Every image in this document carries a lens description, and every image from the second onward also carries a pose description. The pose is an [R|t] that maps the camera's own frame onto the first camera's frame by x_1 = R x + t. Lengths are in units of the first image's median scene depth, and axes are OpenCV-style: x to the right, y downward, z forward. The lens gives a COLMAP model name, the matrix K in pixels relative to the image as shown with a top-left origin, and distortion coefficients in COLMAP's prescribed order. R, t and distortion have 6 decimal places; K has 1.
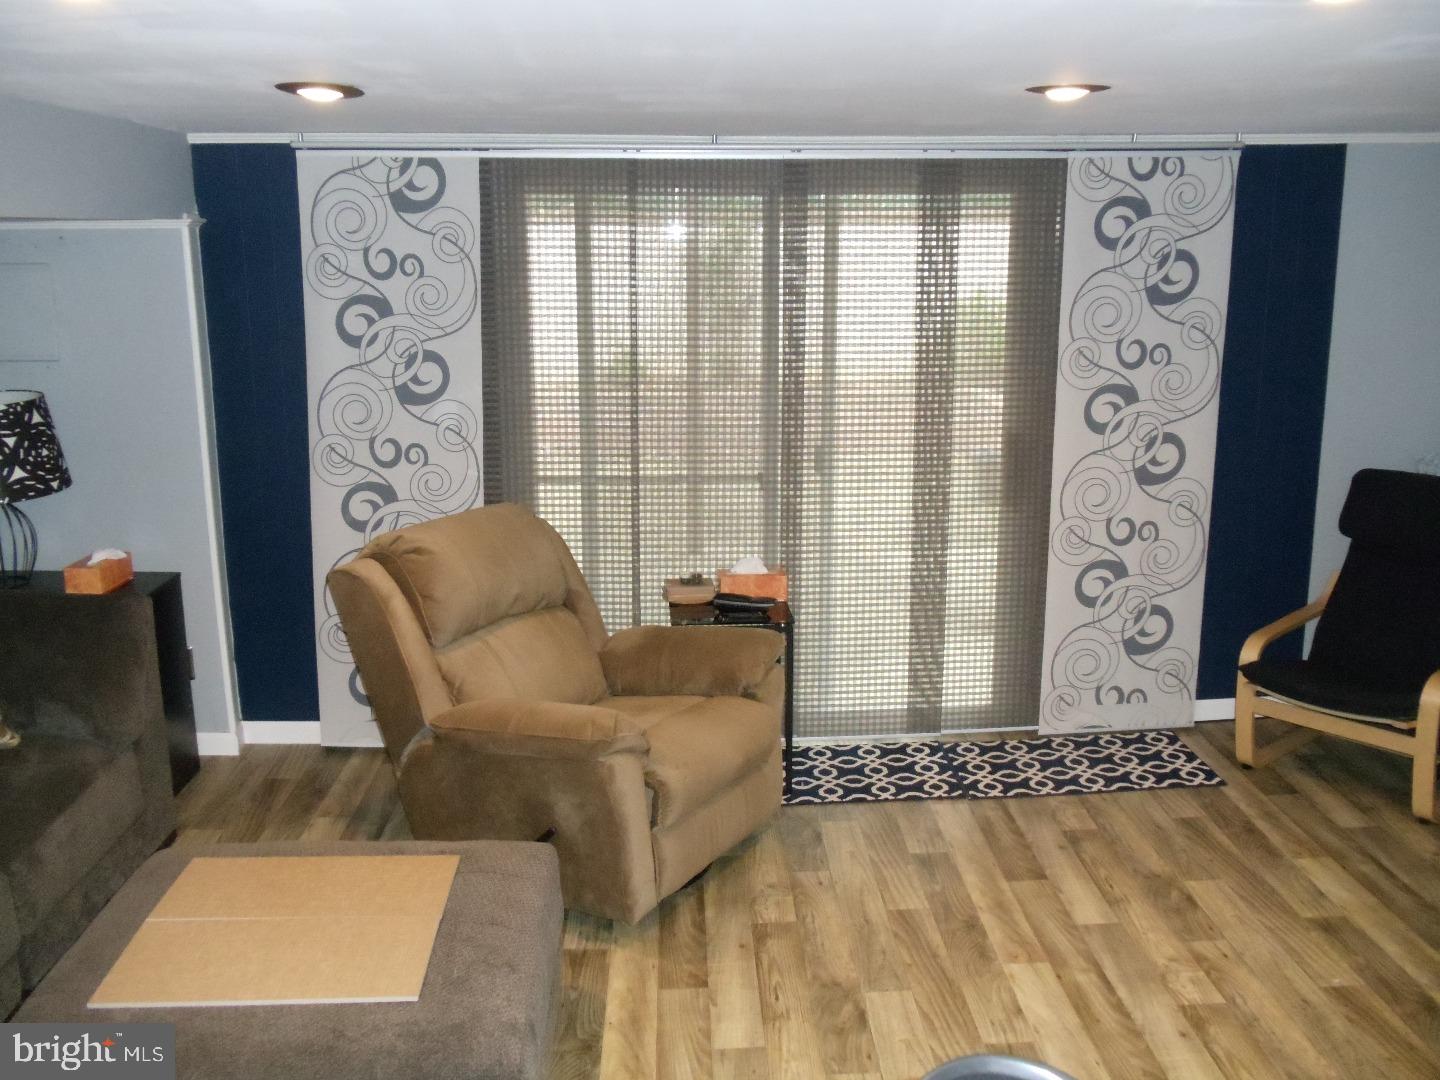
lens RADIAL K [[1328.3, 0, 722.1], [0, 1328.3, 568.8], [0, 0, 1]] dist [-0.272506, 0.591340]
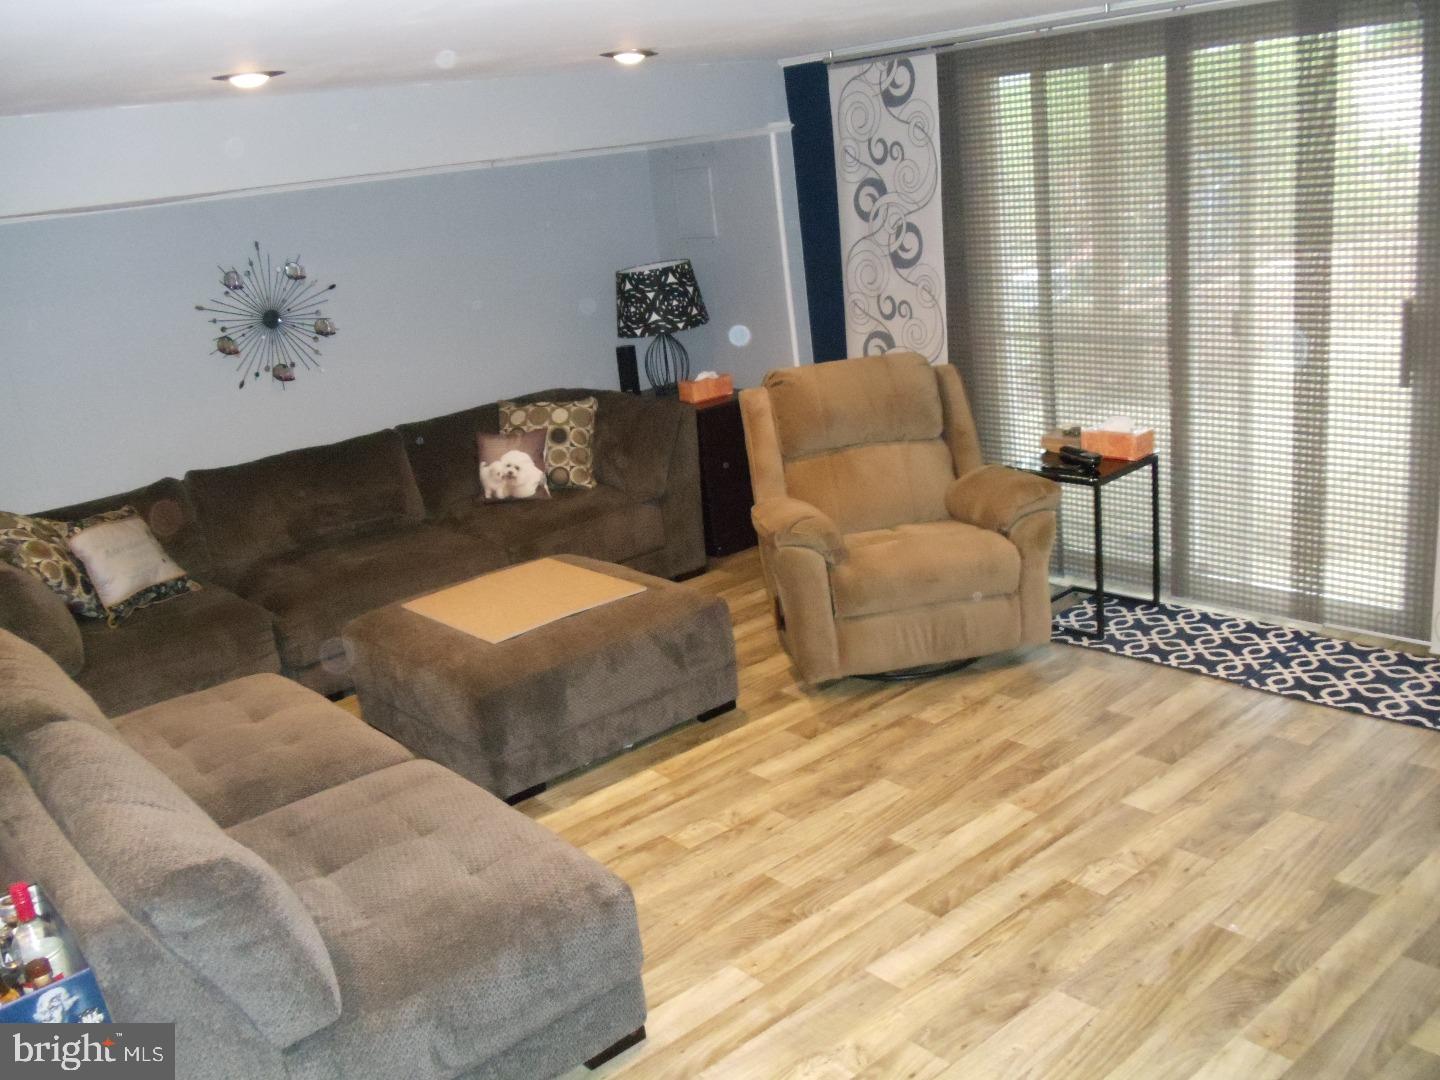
lens RADIAL K [[1297.2, 0, 749.4], [0, 1297.2, 585.0], [0, 0, 1]] dist [-0.060012, 0.003691]
pose [[0.617107, 0.185321, -0.764746, 0.656302], [-0.072949, 0.981159, 0.178899, -0.040219], [0.783491, -0.054613, 0.618999, 0.121466]]
